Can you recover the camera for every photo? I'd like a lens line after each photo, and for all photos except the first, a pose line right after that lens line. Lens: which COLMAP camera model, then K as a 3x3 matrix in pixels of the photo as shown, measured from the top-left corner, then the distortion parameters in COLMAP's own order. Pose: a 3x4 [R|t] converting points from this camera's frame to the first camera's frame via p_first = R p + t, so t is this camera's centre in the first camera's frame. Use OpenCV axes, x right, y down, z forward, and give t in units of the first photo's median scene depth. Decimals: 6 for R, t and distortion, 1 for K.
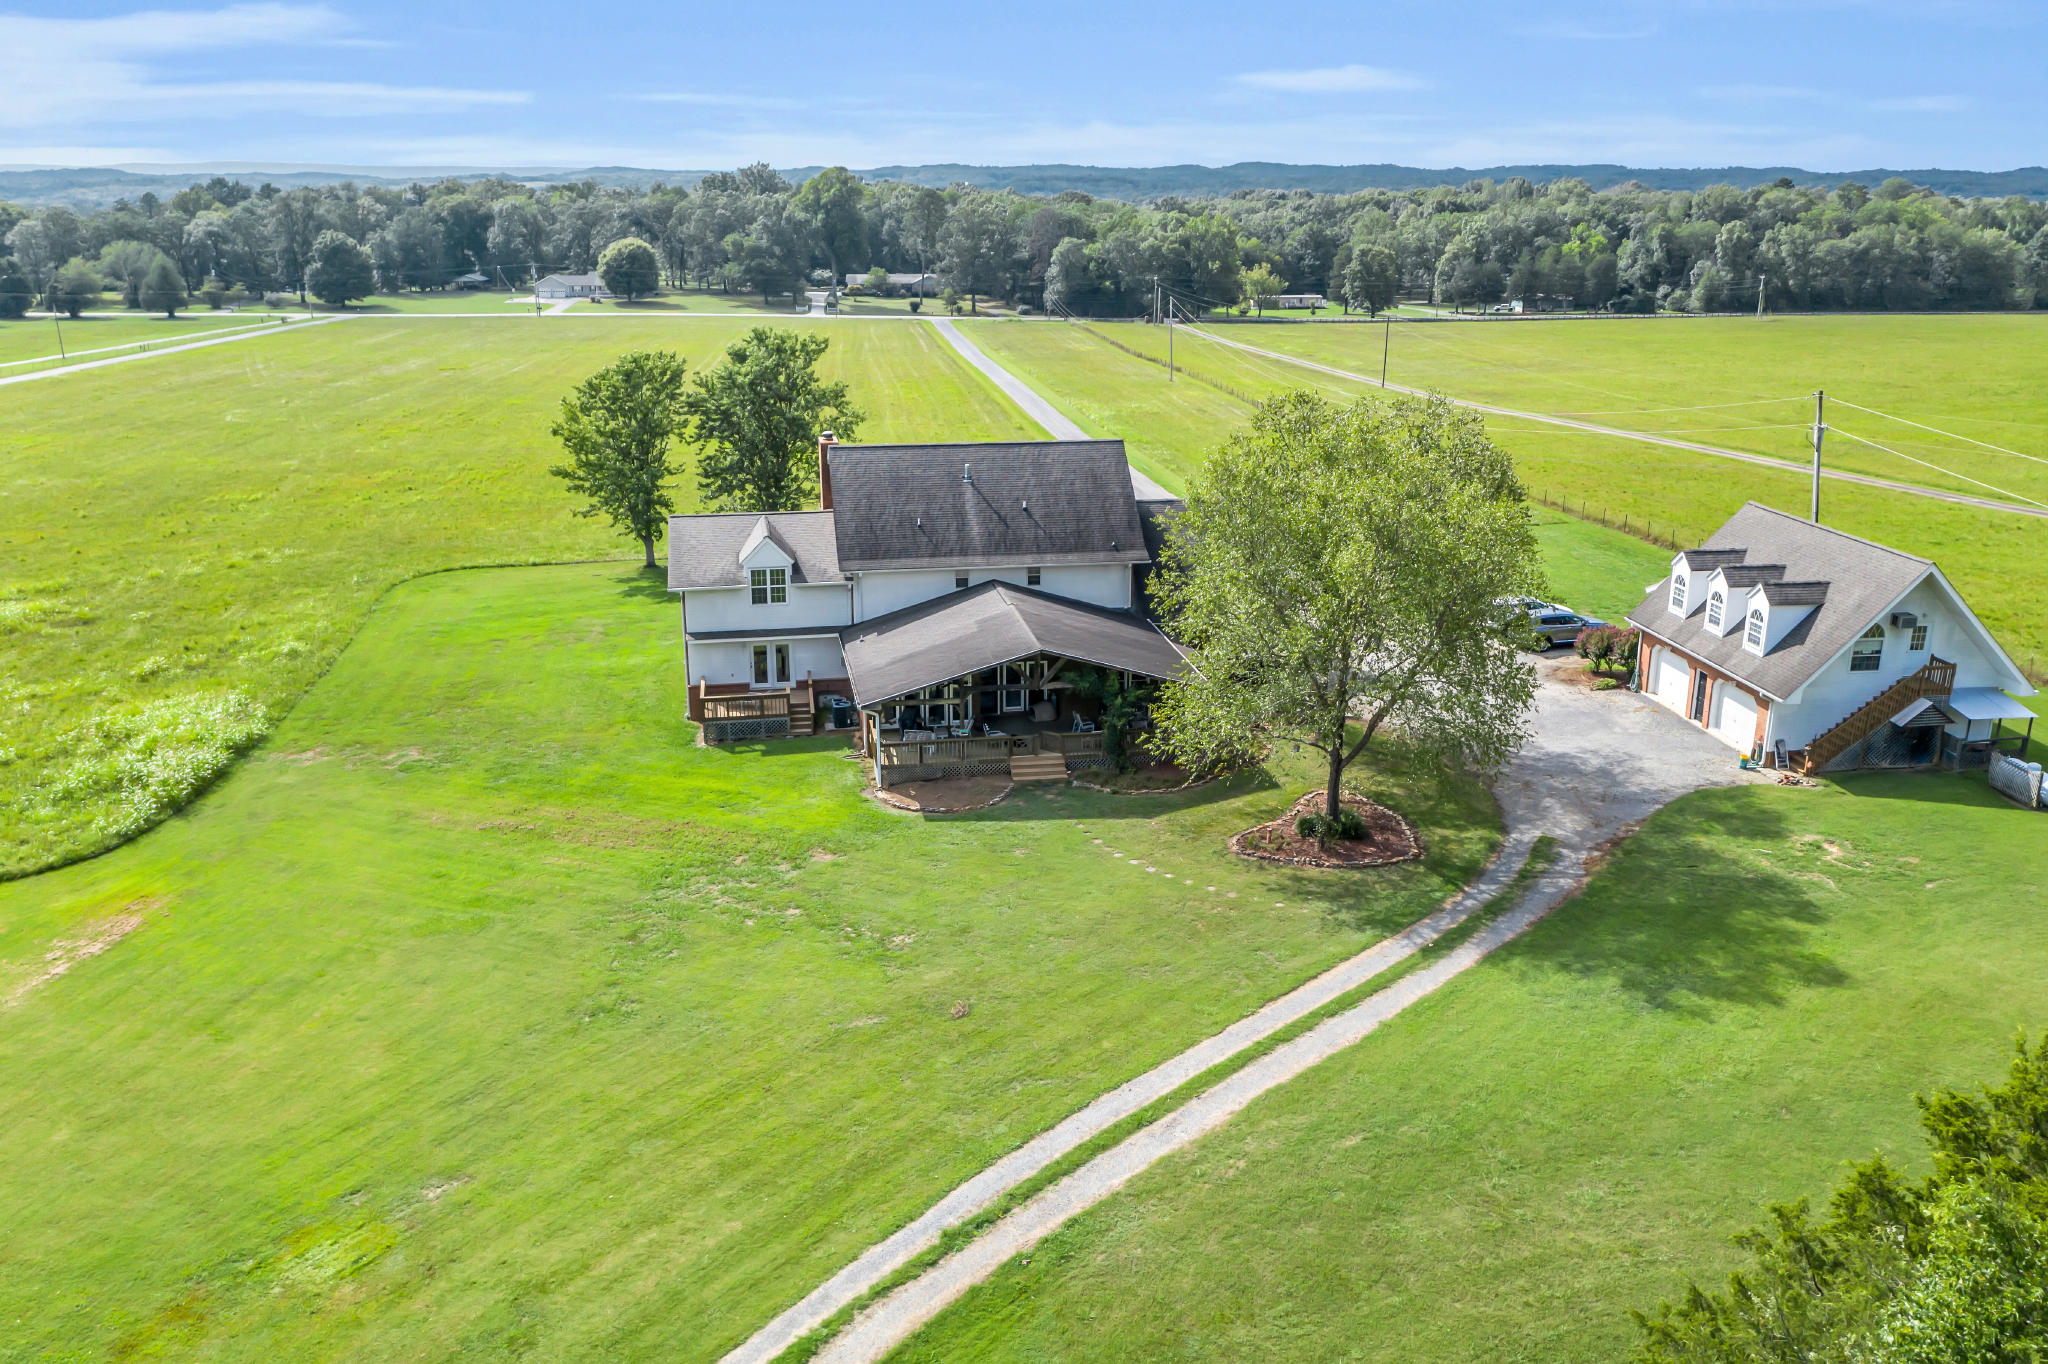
lens RADIAL K [[1630.9, 0, 1029.7], [0, 1630.9, 670.1], [0, 0, 1]] dist [-0.003655, 0.008249]
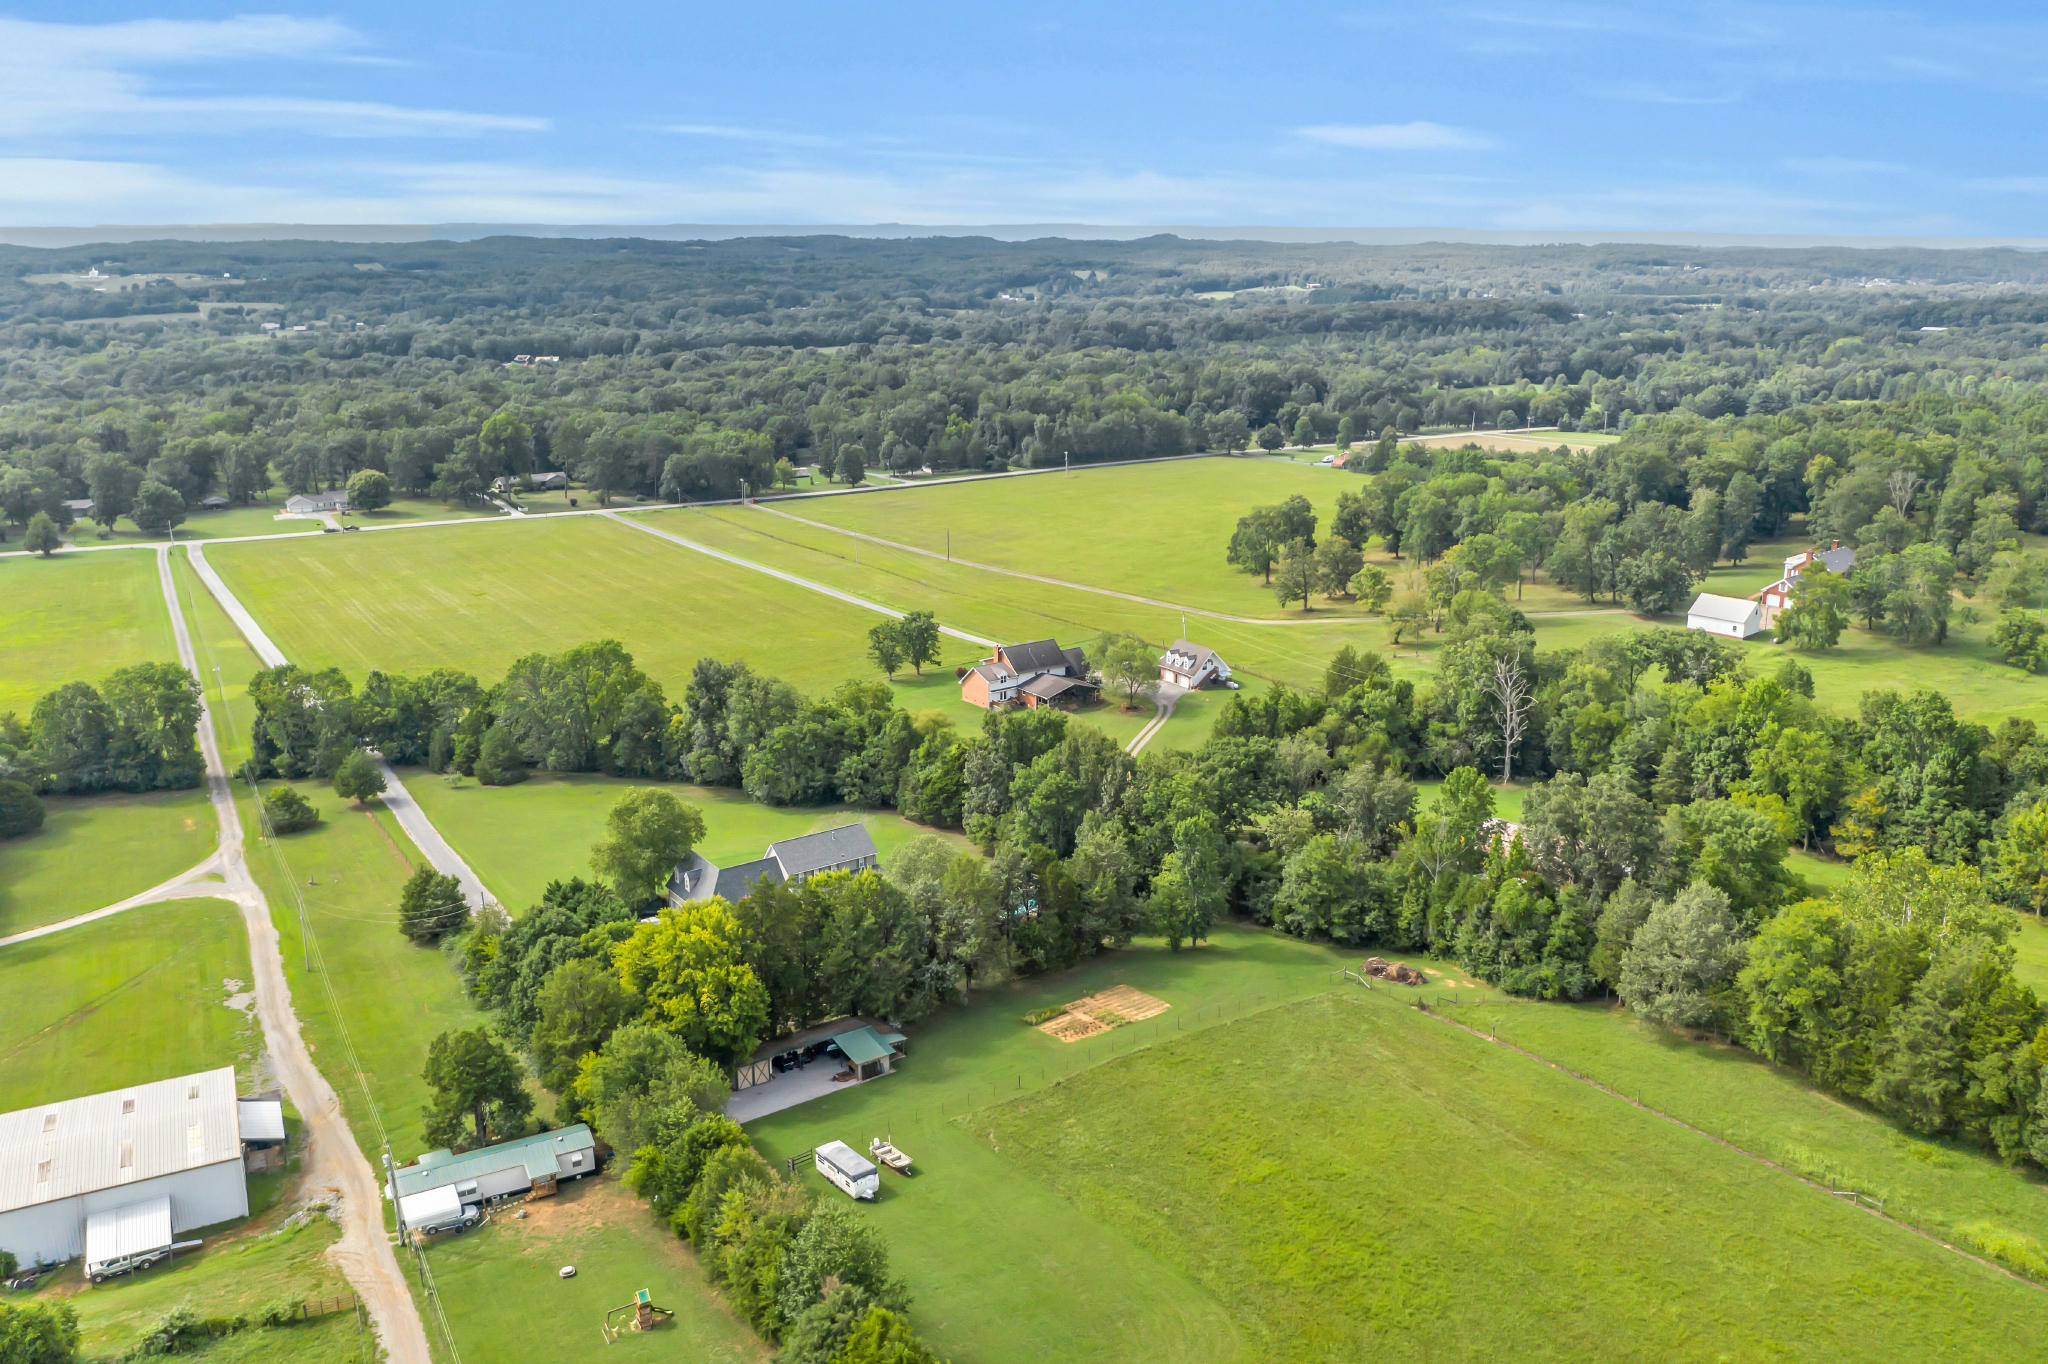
lens RADIAL K [[1630.9, 0, 1029.7], [0, 1630.9, 670.1], [0, 0, 1]] dist [-0.003655, 0.008249]
pose [[0.898703, -0.118693, 0.422190, -0.360303], [0.130380, 0.991463, 0.001200, -0.012596], [-0.418728, 0.053966, 0.906507, -0.576083]]
